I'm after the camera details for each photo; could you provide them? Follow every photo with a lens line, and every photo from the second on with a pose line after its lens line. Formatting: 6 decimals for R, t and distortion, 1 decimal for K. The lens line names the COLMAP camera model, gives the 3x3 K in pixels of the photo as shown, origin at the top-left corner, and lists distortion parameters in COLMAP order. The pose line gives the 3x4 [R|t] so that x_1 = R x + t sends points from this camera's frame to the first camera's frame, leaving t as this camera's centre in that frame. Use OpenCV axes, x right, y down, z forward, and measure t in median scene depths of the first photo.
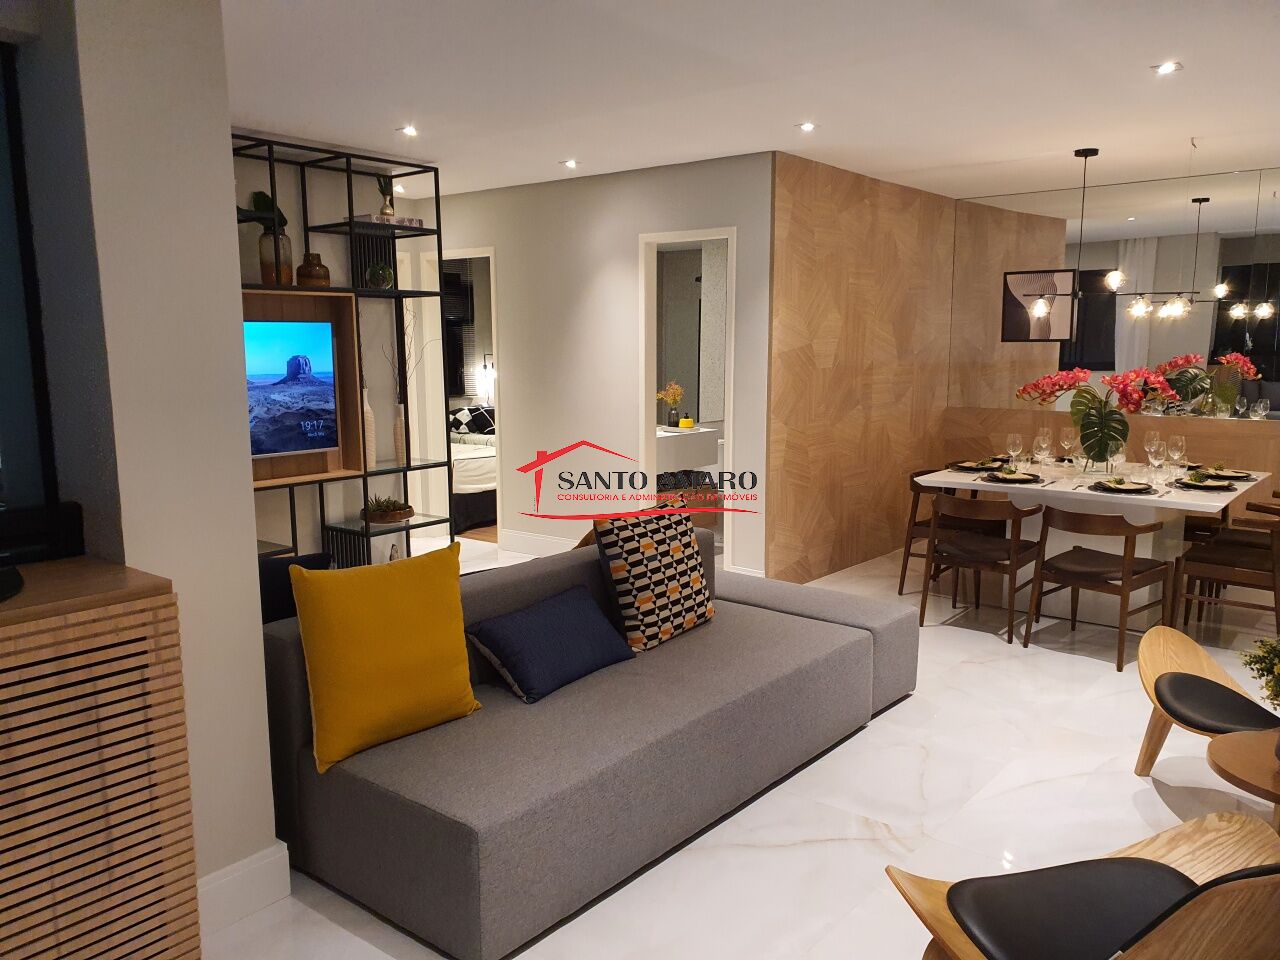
lens RADIAL K [[992.1, 0, 644.2], [0, 992.1, 482.5], [0, 0, 1]] dist [0.077902, -0.108486]
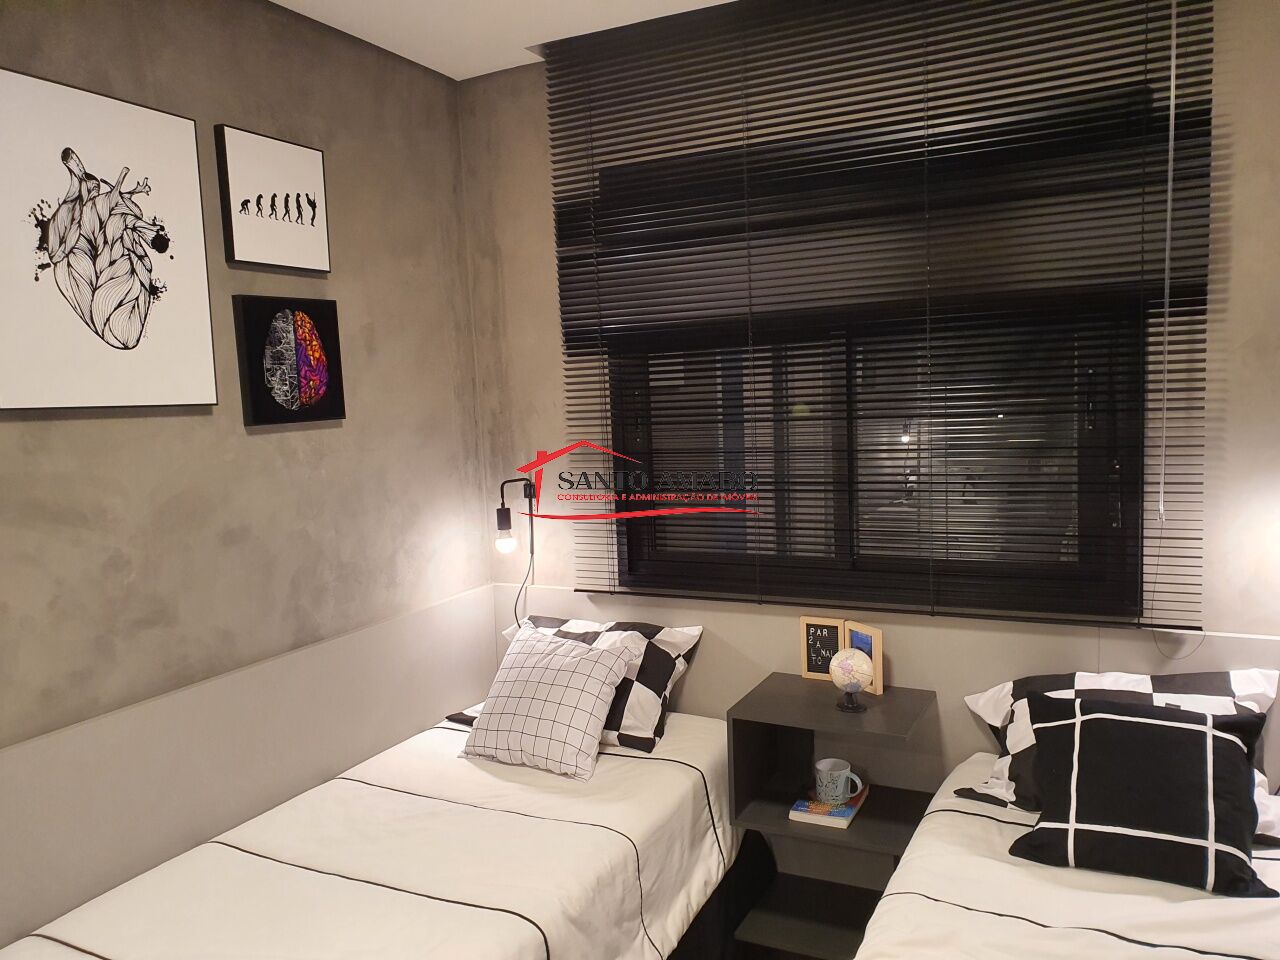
lens RADIAL K [[992.1, 0, 644.2], [0, 992.1, 482.5], [0, 0, 1]] dist [0.077902, -0.108486]
pose [[0.218355, 0.081567, -0.972455, 0.030270], [-0.104060, 0.992765, 0.059905, -0.250496], [0.970305, 0.088113, 0.225263, 1.729159]]
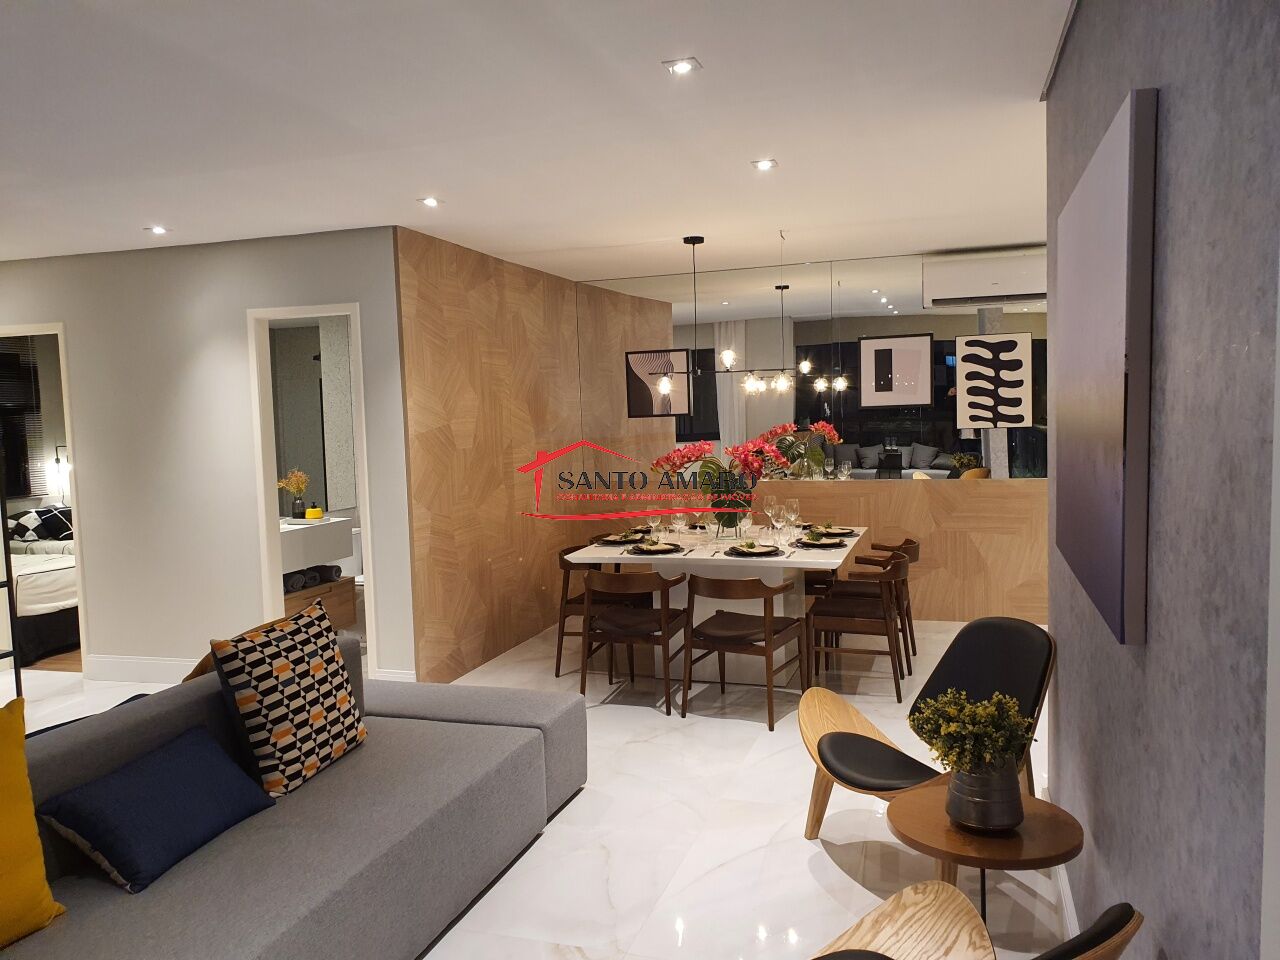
lens RADIAL K [[992.1, 0, 644.2], [0, 992.1, 482.5], [0, 0, 1]] dist [0.077902, -0.108486]
pose [[0.931702, -0.052504, 0.359409, -0.004742], [0.079745, 0.994924, -0.061383, -0.010363], [-0.354361, 0.085852, 0.931159, 0.048633]]
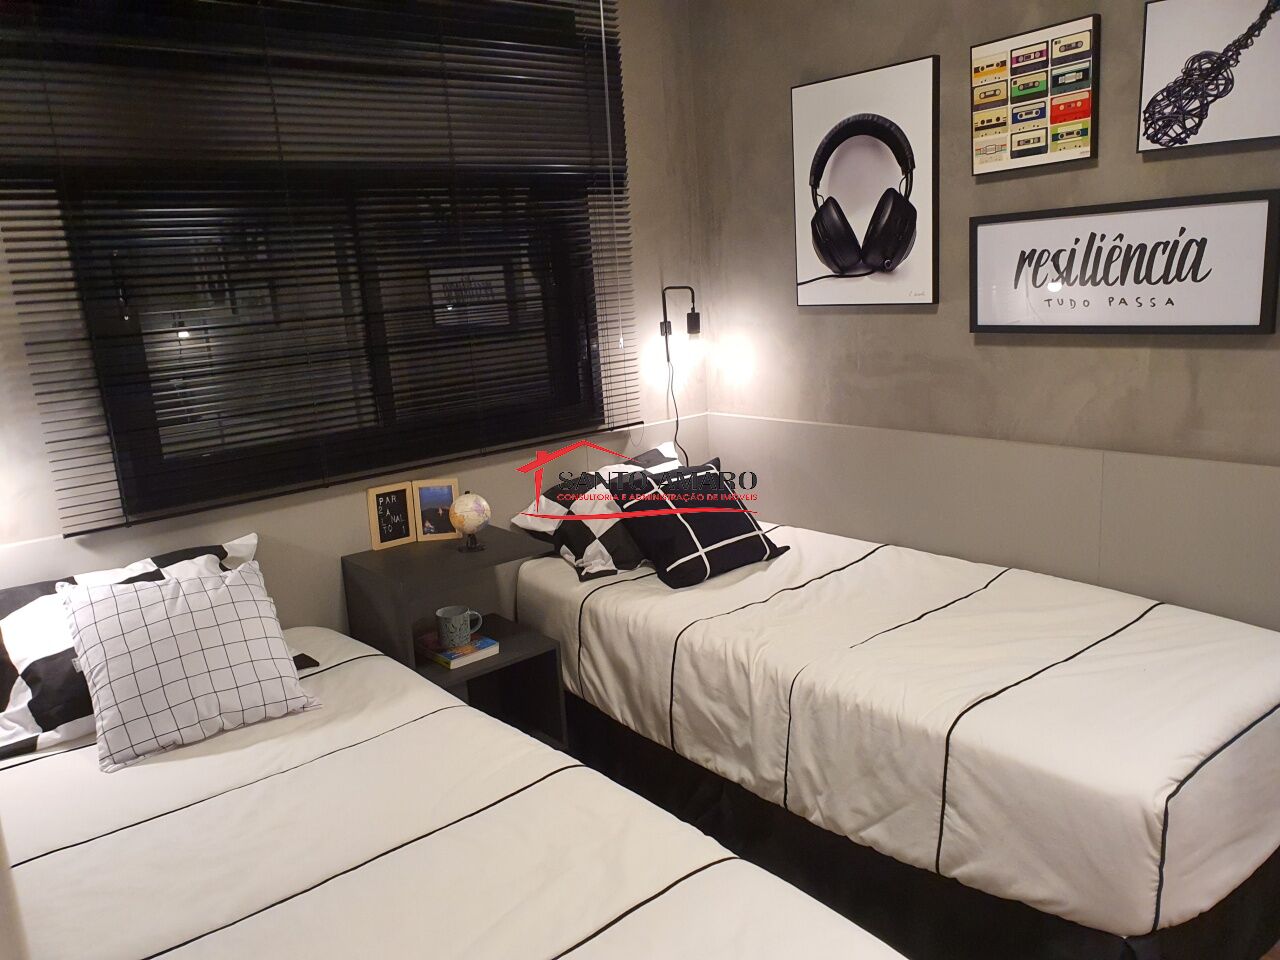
lens RADIAL K [[992.1, 0, 644.2], [0, 992.1, 482.5], [0, 0, 1]] dist [0.077902, -0.108486]
pose [[0.979628, -0.019680, -0.199855, -0.221579], [0.034784, 0.996773, 0.072345, -0.191579], [0.197786, -0.077823, 0.977151, 1.452653]]
